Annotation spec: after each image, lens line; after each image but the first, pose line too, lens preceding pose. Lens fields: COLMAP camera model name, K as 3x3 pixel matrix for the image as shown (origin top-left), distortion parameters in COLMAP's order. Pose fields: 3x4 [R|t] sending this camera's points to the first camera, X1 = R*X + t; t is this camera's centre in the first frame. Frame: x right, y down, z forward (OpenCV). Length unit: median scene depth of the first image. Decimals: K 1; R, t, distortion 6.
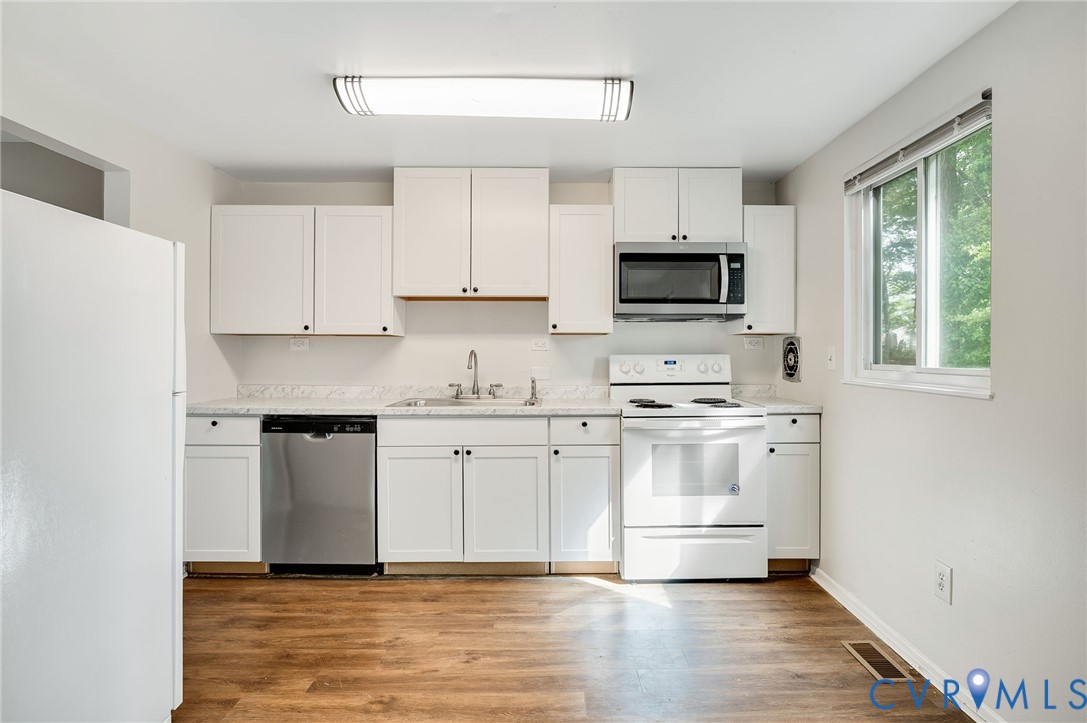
lens RADIAL K [[554.5, 0, 555.5], [0, 554.5, 347.8], [0, 0, 1]] dist [-0.004064, -0.000125]
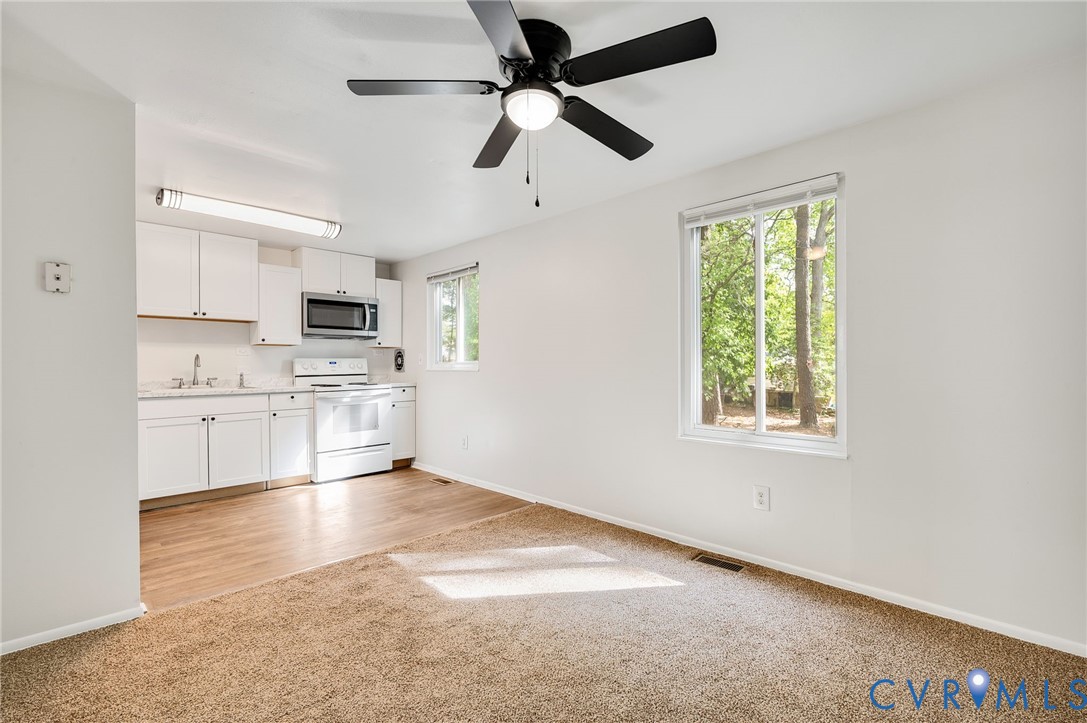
lens RADIAL K [[481.3, 0, 557.6], [0, 481.3, 366.8], [0, 0, 1]] dist [-0.025068, 0.000093]
pose [[0.701745, -0.007455, 0.712390, -0.419555], [-0.000527, 0.999940, 0.010983, 0.025372], [-0.712428, -0.008083, 0.701698, -0.624510]]
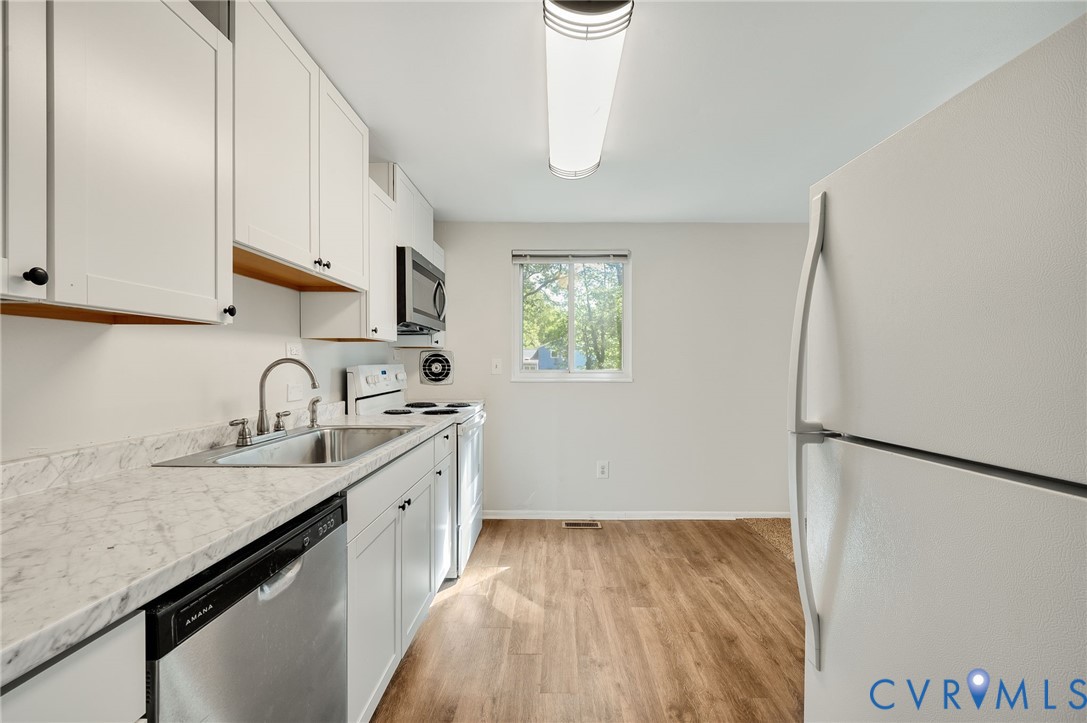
lens RADIAL K [[468.9, 0, 555.7], [0, 468.9, 361.6], [0, 0, 1]] dist [0.001031, 0.000126]
pose [[0.004734, 0.000644, 0.999989, -0.747830], [-0.007878, 0.999969, -0.000606, 0.005877], [-0.999958, -0.007875, 0.004739, 0.790680]]
